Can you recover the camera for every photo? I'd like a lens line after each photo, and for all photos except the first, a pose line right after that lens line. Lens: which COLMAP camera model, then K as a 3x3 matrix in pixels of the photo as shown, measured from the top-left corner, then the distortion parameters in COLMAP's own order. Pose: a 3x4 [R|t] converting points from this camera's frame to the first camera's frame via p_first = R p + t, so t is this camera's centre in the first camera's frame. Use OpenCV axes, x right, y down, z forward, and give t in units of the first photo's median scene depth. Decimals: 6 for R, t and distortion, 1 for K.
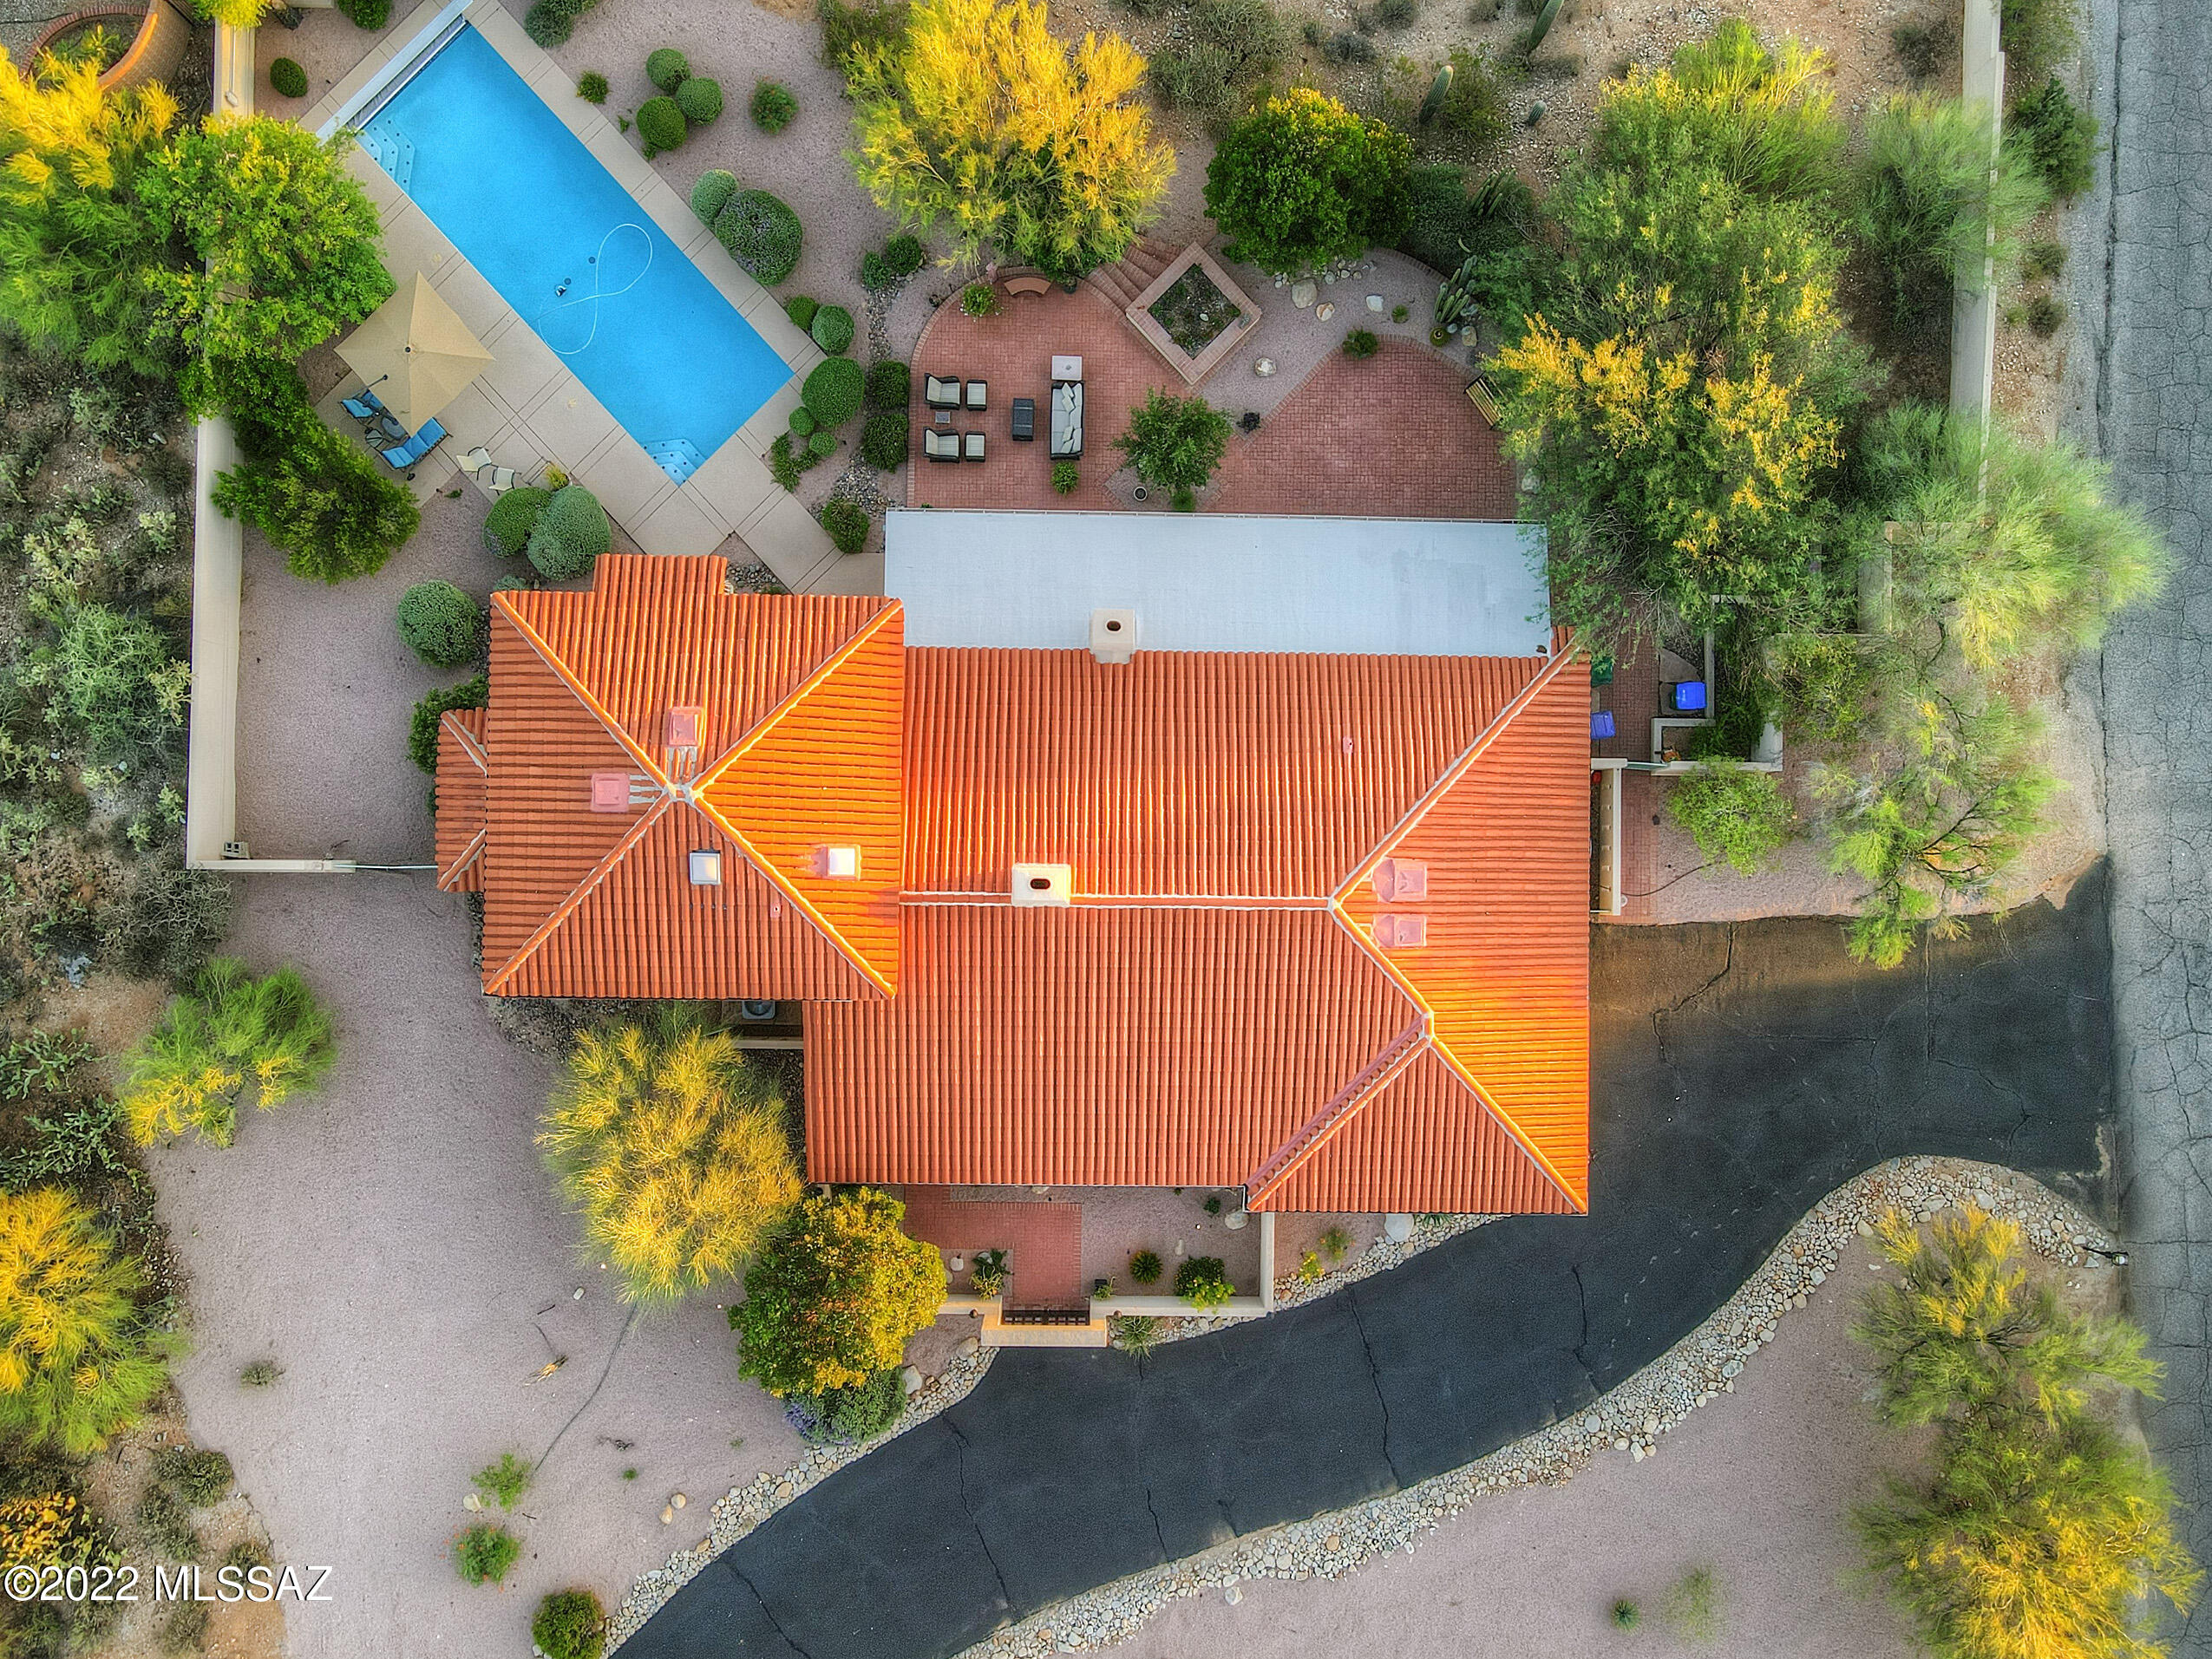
lens RADIAL K [[1520.8, 0, 1212.0], [0, 1520.8, 825.9], [0, 0, 1]] dist [-0.041317, 0.011948]
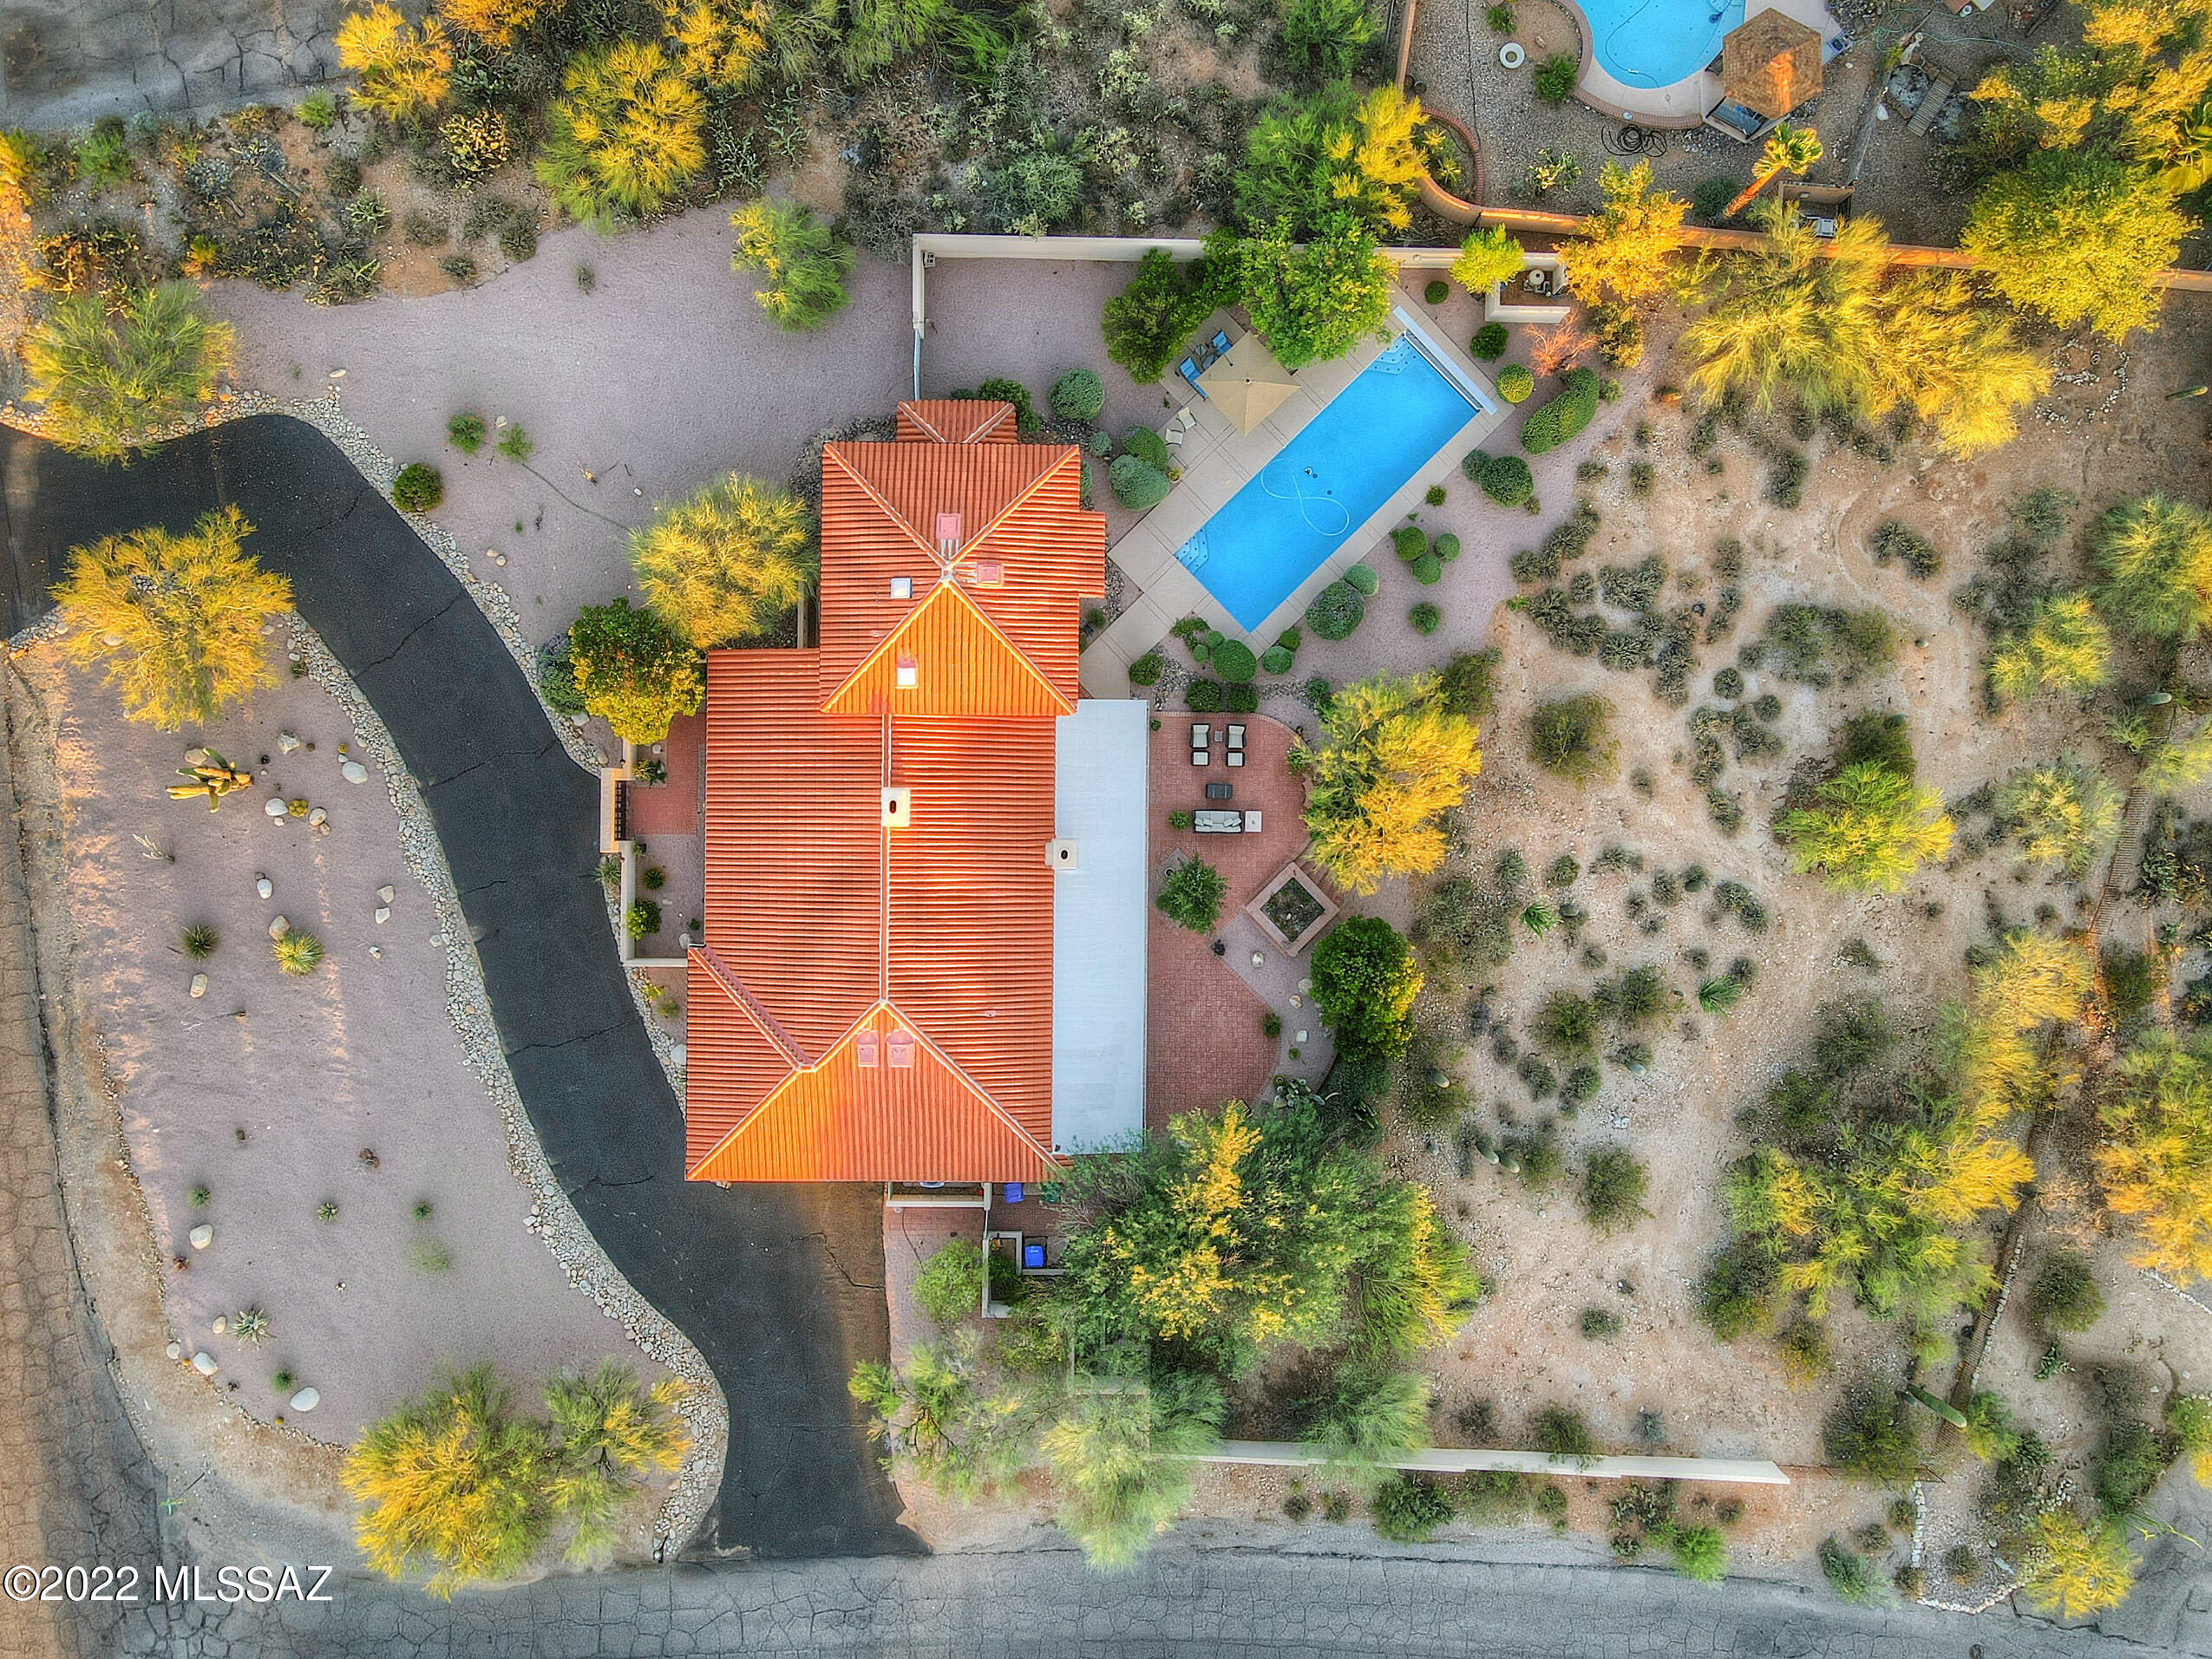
lens RADIAL K [[1884.1, 0, 1107.6], [0, 1884.1, 961.6], [0, 0, 1]] dist [-0.141183, 0.169452]
pose [[-0.002060, 0.999974, -0.006942, 0.050384], [-0.995707, -0.001408, 0.092554, -0.329811], [0.092541, 0.007103, 0.995683, -0.795651]]
